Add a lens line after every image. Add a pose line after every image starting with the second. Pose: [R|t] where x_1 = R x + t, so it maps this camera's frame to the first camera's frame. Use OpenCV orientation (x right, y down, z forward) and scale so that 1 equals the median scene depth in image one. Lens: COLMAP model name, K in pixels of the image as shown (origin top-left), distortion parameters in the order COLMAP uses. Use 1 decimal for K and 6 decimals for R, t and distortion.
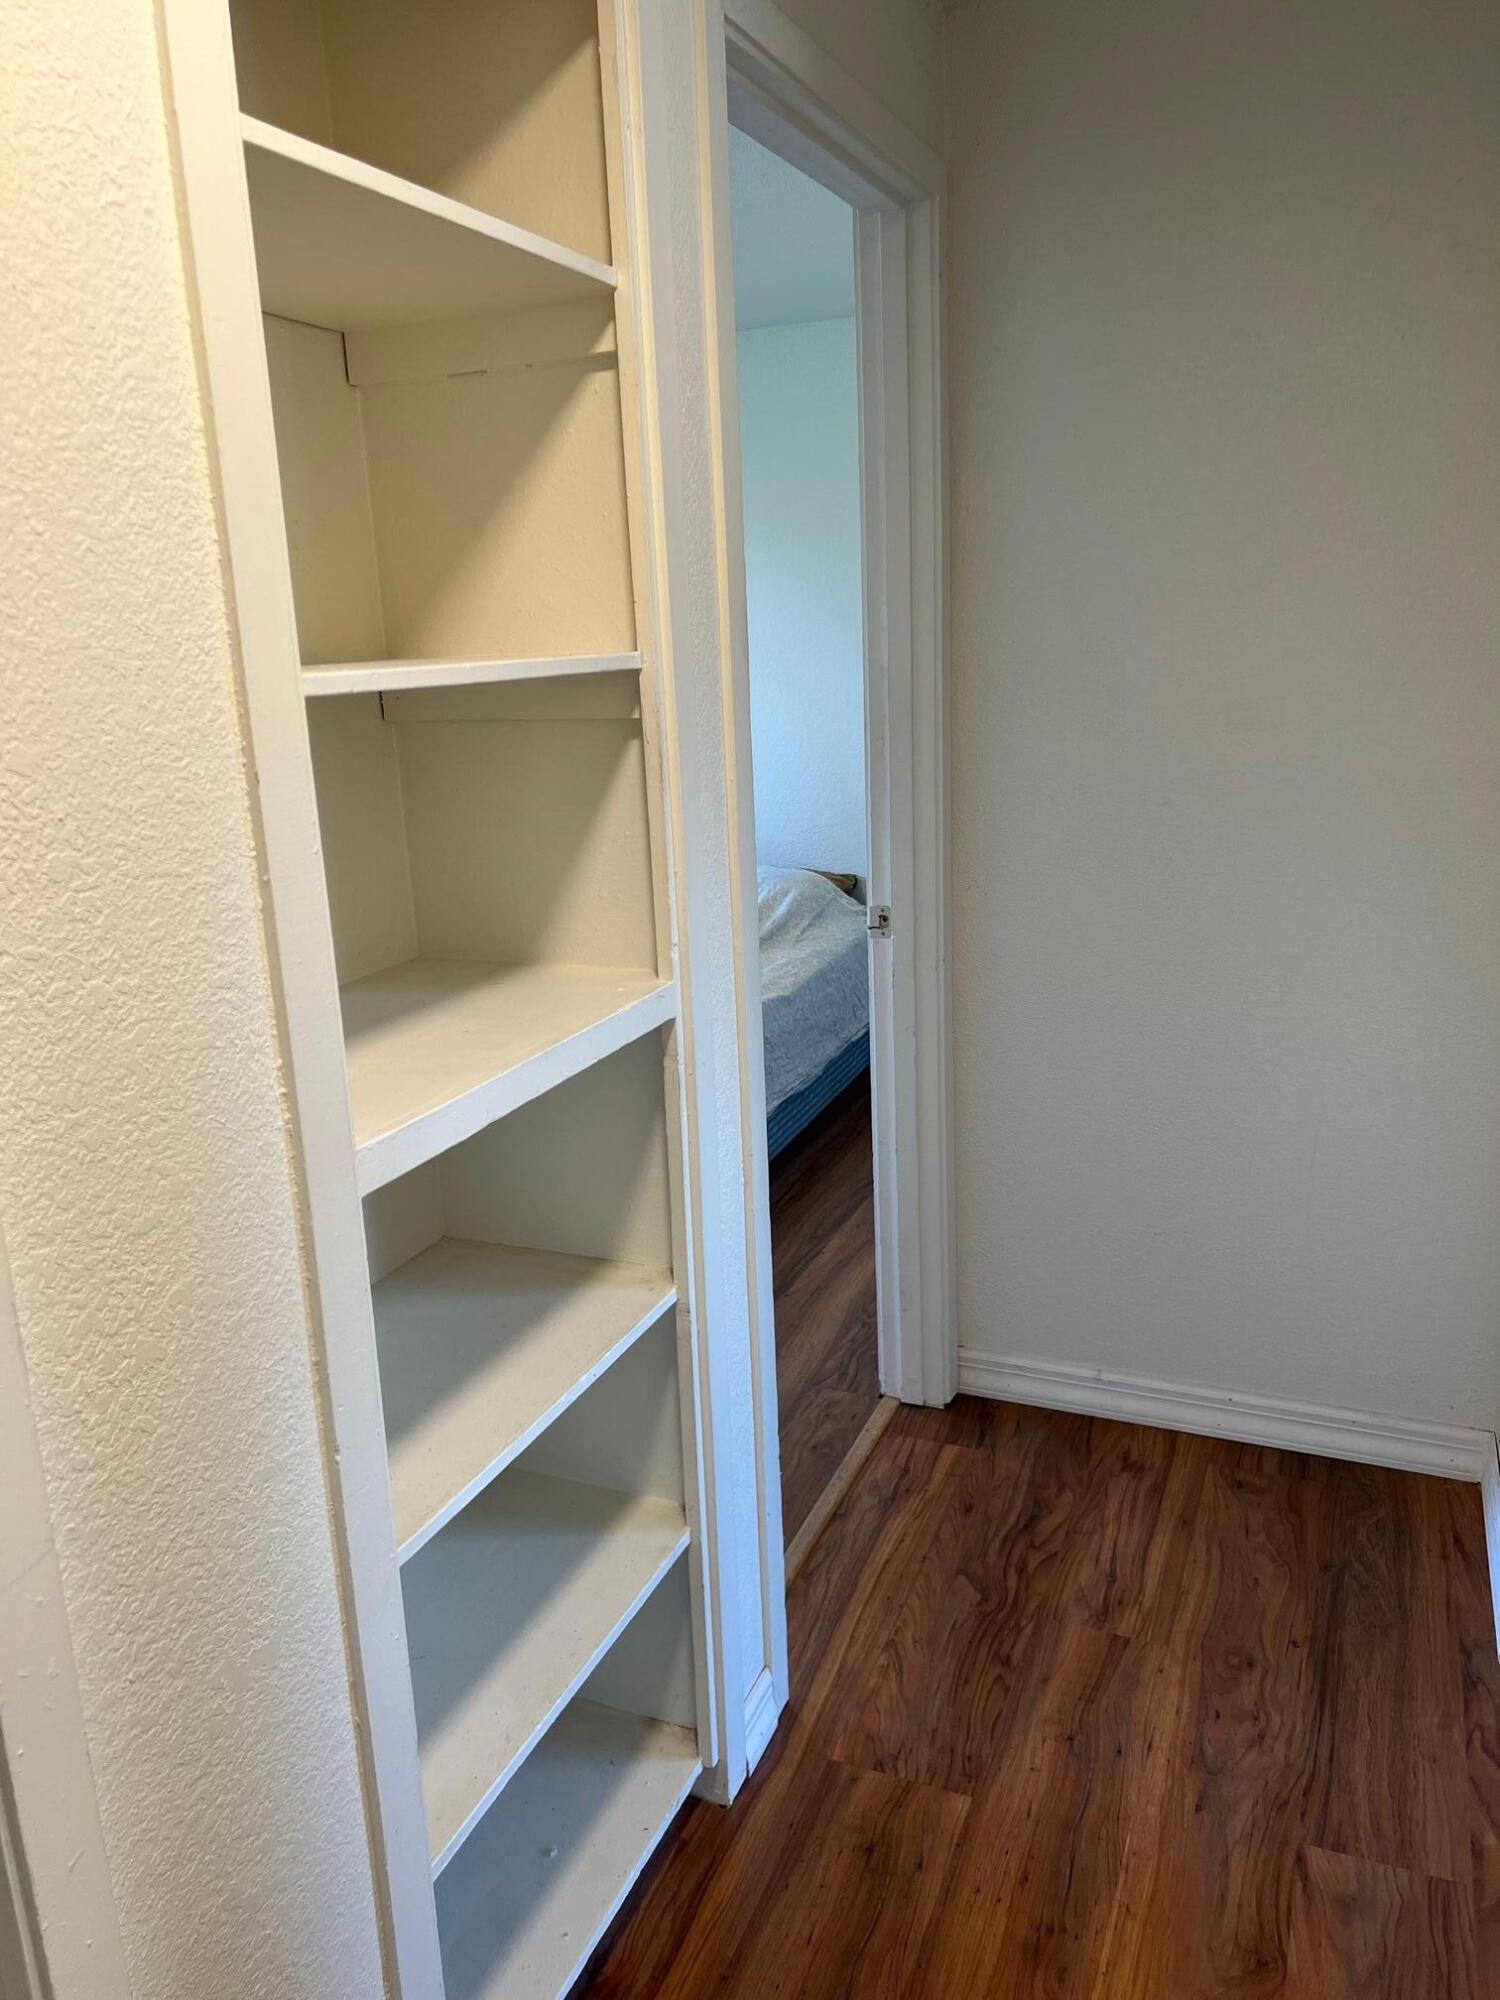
lens RADIAL K [[1492.6, 0, 745.5], [0, 1492.6, 979.6], [0, 0, 1]] dist [0.061358, -0.071247]
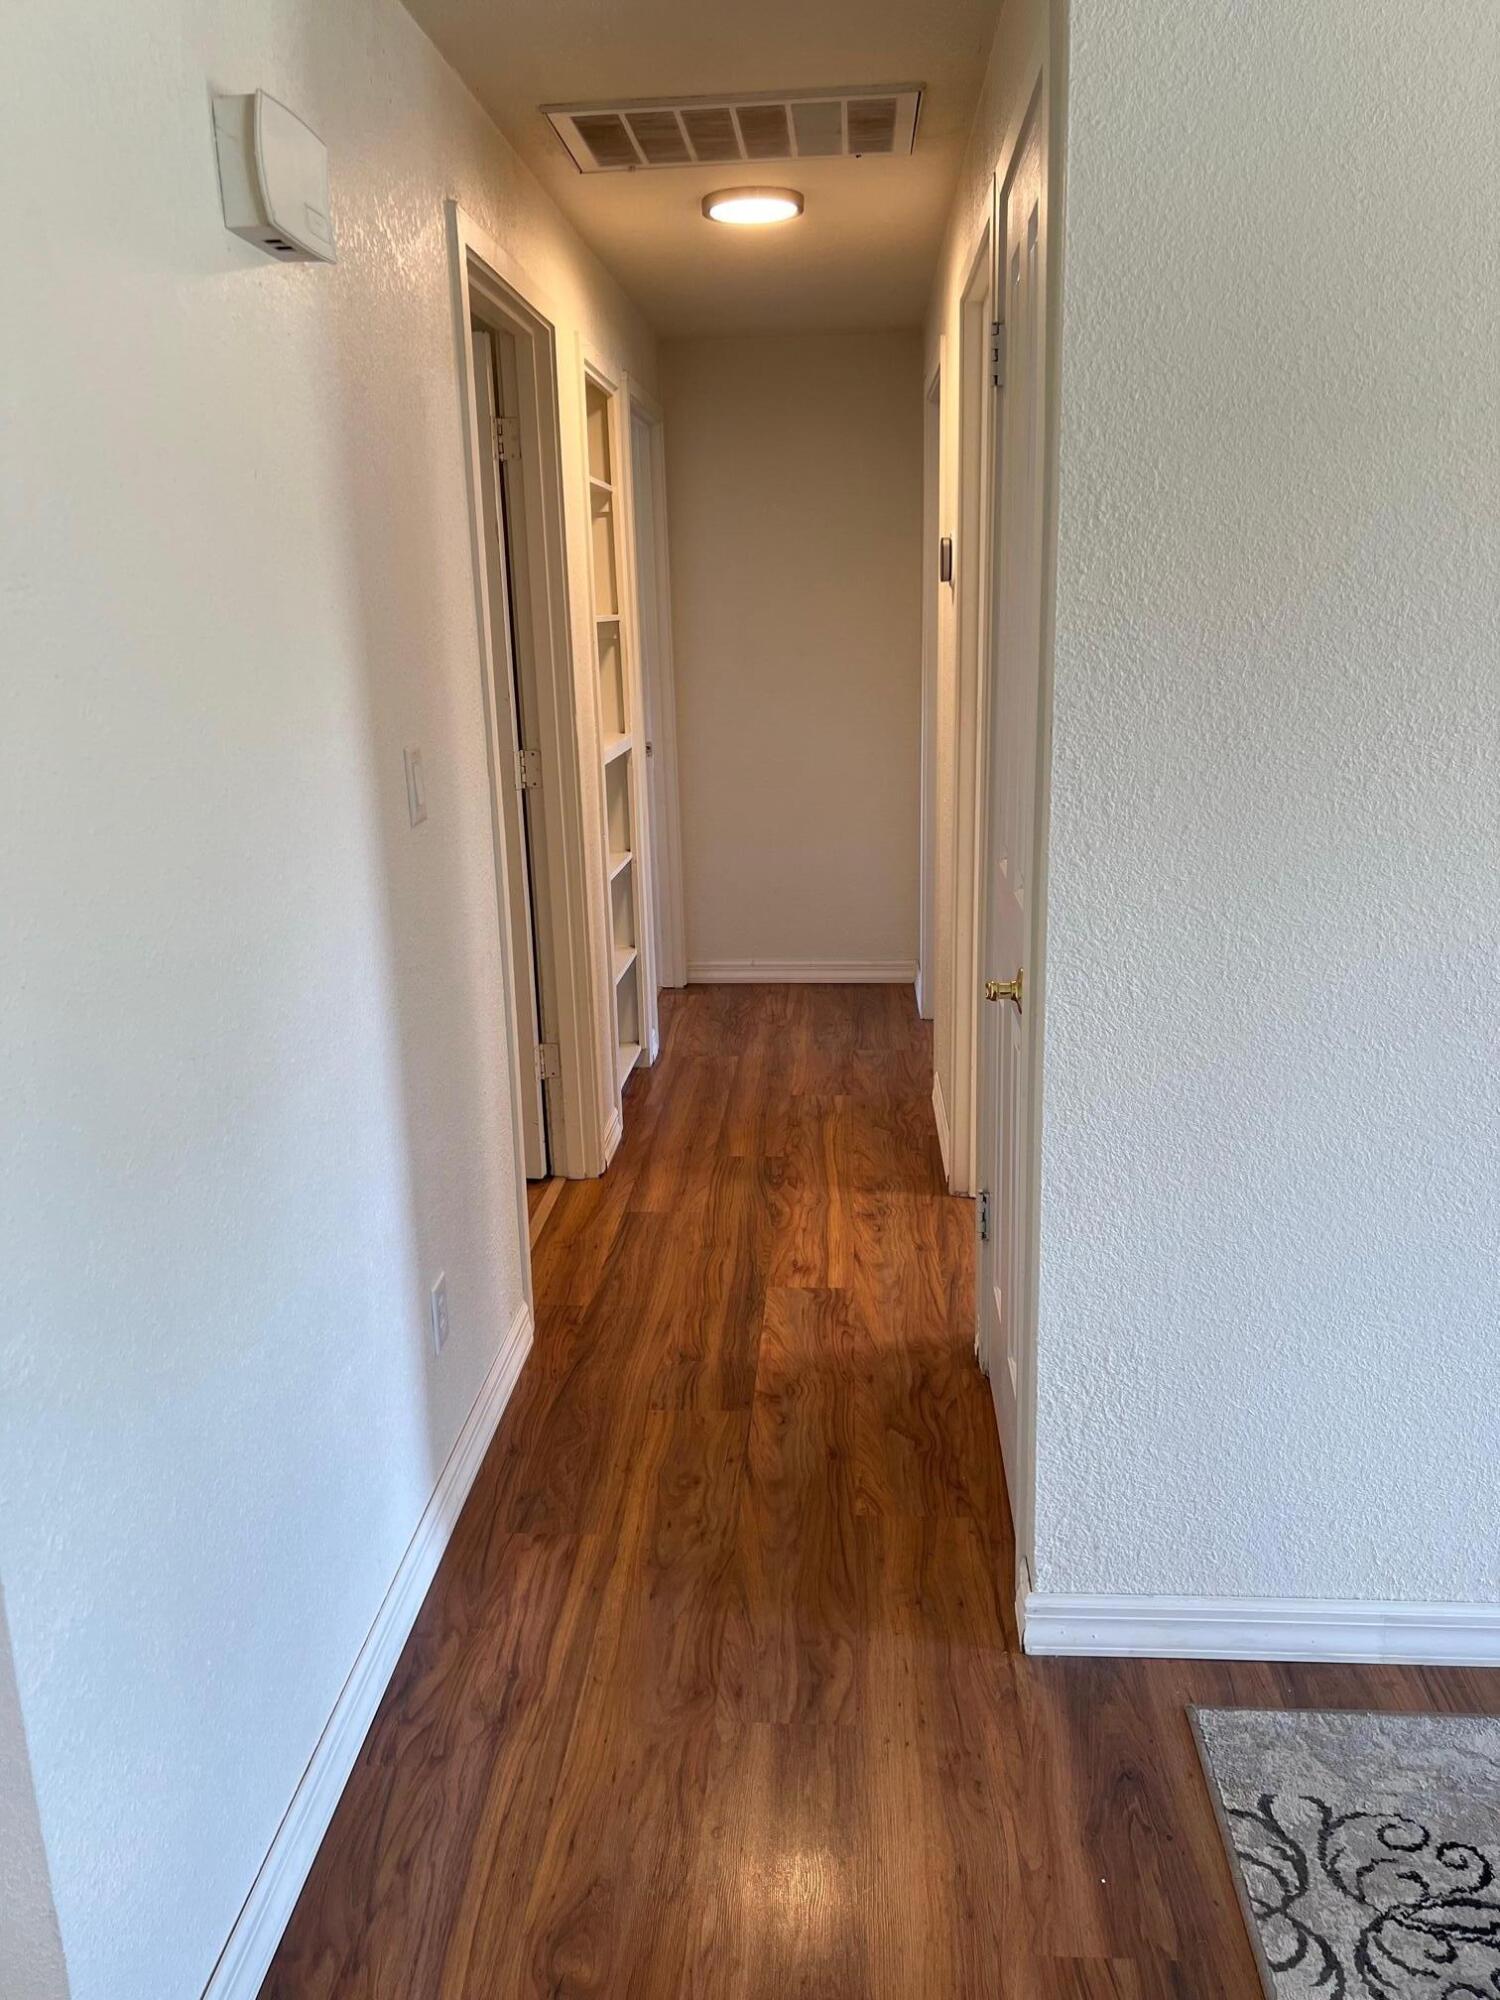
lens RADIAL K [[1492.6, 0, 744.0], [0, 1492.6, 1011.7], [0, 0, 1]] dist [0.061358, -0.071247]
pose [[0.946784, -0.073001, 0.313482, -0.602070], [0.067373, 0.997313, 0.028766, 0.356914], [-0.314740, -0.006115, 0.949158, -1.364612]]
